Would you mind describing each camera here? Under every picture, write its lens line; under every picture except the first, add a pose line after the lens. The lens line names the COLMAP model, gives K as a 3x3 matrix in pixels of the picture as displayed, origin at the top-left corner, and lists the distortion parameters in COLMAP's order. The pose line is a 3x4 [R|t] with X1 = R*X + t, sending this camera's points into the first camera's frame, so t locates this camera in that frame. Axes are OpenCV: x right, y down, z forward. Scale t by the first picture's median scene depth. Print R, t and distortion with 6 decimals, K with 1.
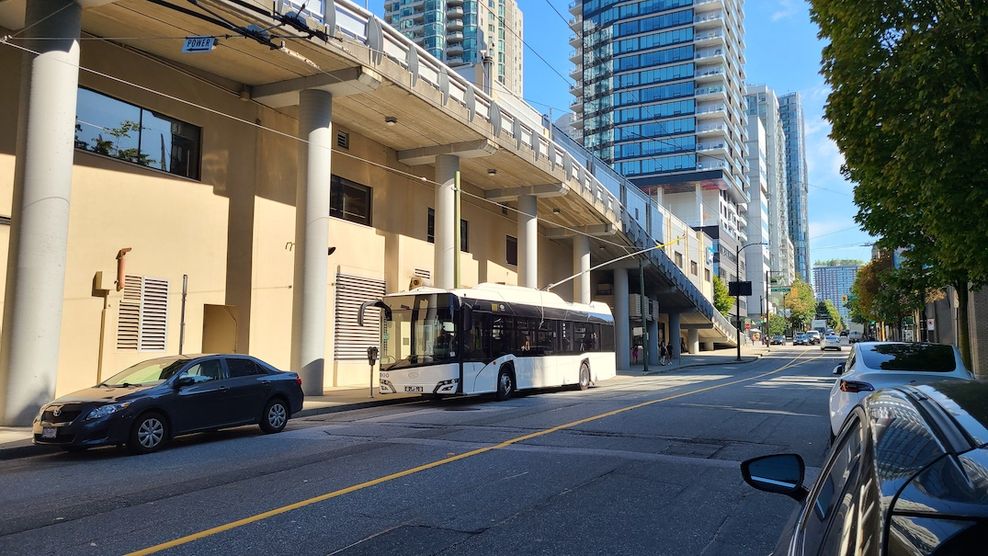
lens RADIAL K [[747.1, 0, 494.0], [0, 747.1, 278.0], [0, 0, 1]] dist [0.077984, -0.070139]
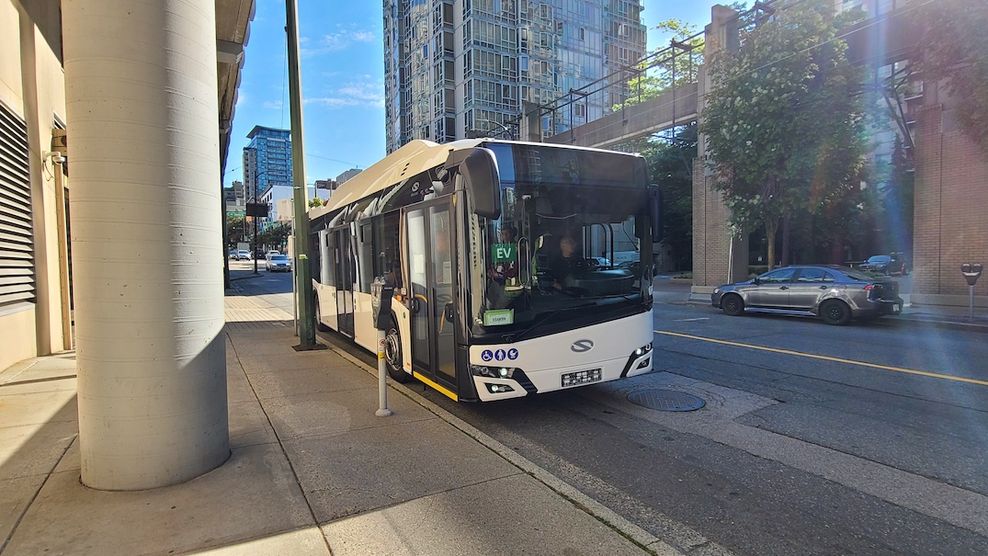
lens RADIAL K [[508.0, 0, 499.6], [0, 508.0, 281.6], [0, 0, 1]] dist [0.001510, 0.000153]
pose [[0.567127, -0.047211, 0.822276, -0.254189], [-0.065357, 0.992628, 0.102068, 0.046875], [-0.821033, -0.111627, 0.559860, 0.609676]]
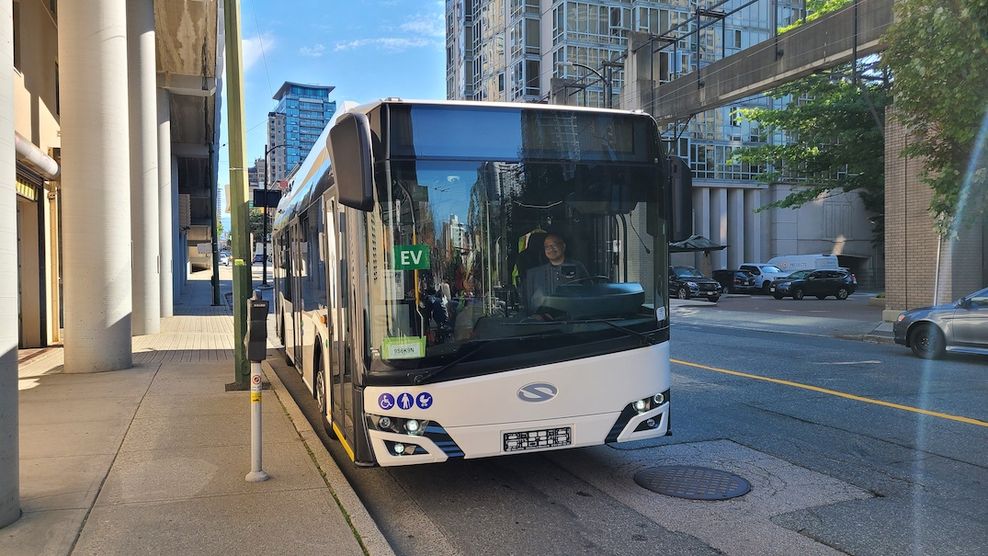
lens RADIAL K [[747.1, 0, 494.0], [0, 747.1, 278.0], [0, 0, 1]] dist [0.077984, -0.070139]
pose [[0.705197, -0.020195, 0.708723, -0.223722], [-0.056640, 0.994795, 0.084706, 0.043060], [-0.706745, -0.099877, 0.700383, 0.562262]]
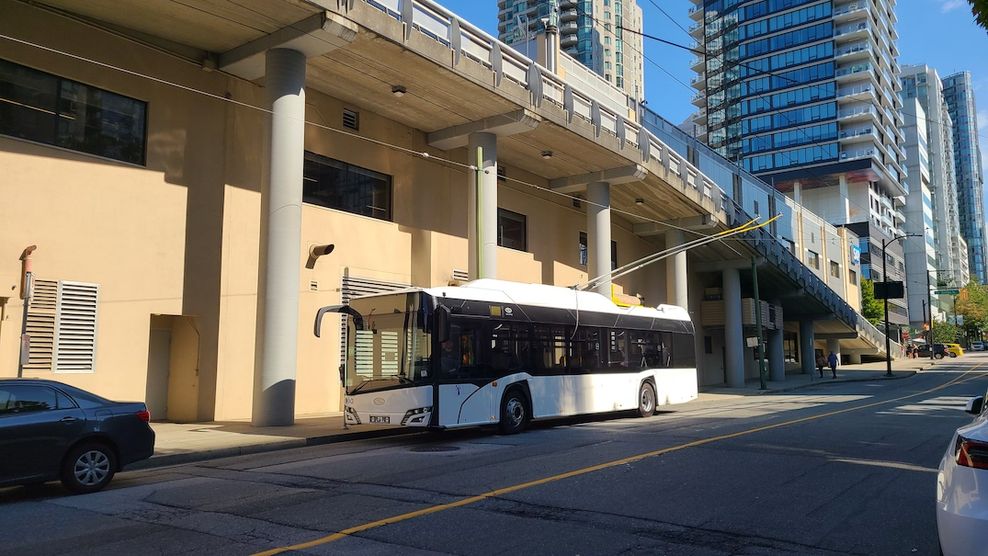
lens RADIAL K [[742.1, 0, 495.0], [0, 742.1, 284.1], [0, 0, 1]] dist [0.082637, -0.065315]
pose [[0.982904, -0.026649, -0.182182, 0.102925], [0.024624, 0.999607, -0.013366, 0.016535], [0.182466, 0.008652, 0.983174, 0.191843]]
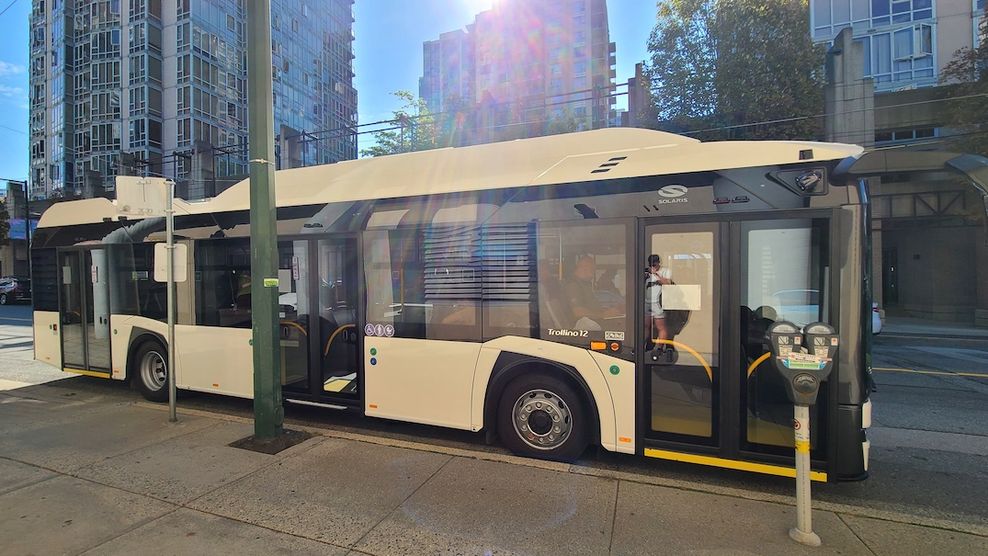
lens RADIAL K [[401.6, 0, 494.0], [0, 401.6, 283.5], [0, 0, 1]] dist [-0.002564, -0.000547]
pose [[-0.100997, -0.010996, 0.994826, -0.210808], [-0.097594, 0.995226, 0.001093, 0.065427], [-0.990088, -0.096979, -0.101588, 0.833721]]
